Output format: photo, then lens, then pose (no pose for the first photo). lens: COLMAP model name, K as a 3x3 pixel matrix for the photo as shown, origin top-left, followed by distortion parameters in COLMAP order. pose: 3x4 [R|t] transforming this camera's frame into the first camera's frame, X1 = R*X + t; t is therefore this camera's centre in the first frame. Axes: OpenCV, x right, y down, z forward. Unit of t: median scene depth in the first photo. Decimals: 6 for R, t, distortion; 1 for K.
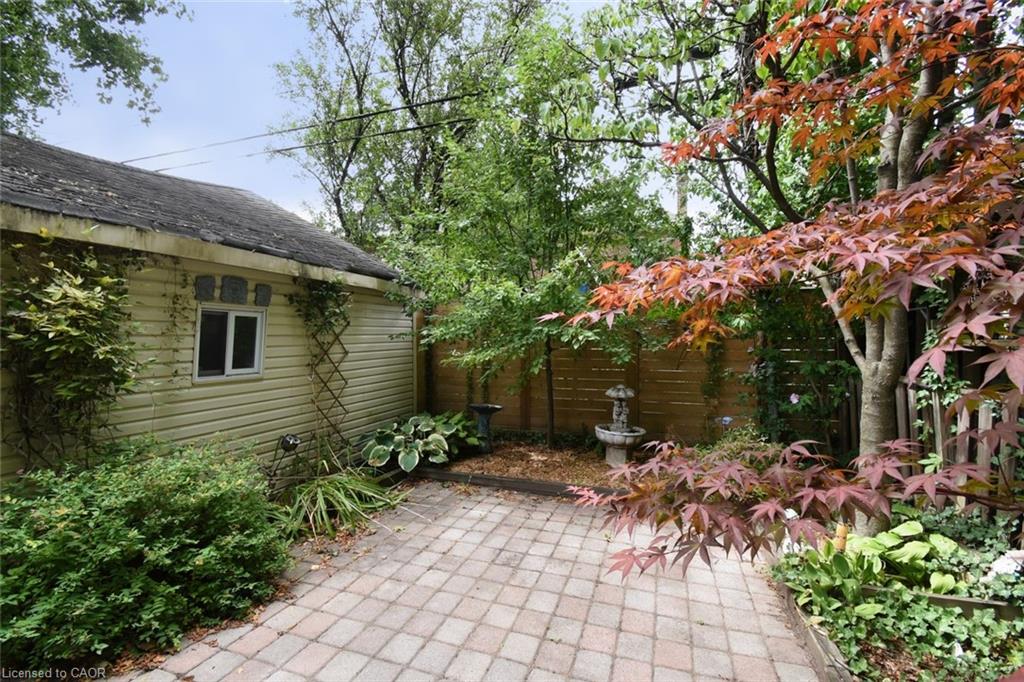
lens RADIAL K [[449.2, 0, 507.1], [0, 449.2, 344.6], [0, 0, 1]] dist [0.016973, -0.024458]
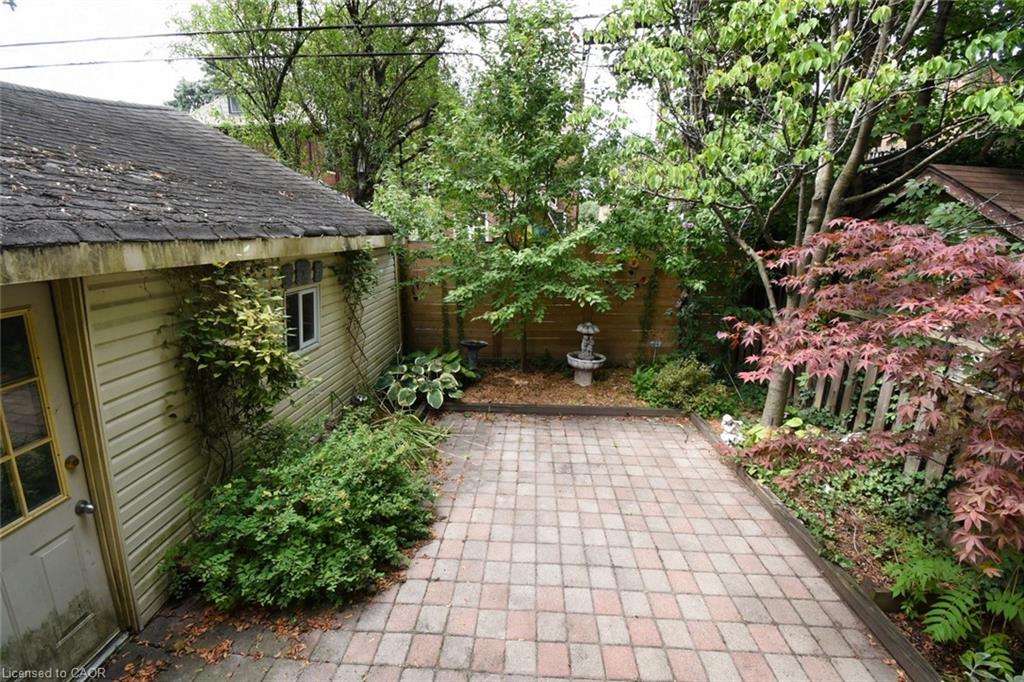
lens RADIAL K [[449.2, 0, 507.1], [0, 449.2, 344.6], [0, 0, 1]] dist [0.016973, -0.024458]
pose [[0.960961, -0.064945, 0.268954, -0.421877], [0.000786, 0.972699, 0.232069, -0.194280], [-0.276683, -0.222798, 0.934777, -0.165338]]
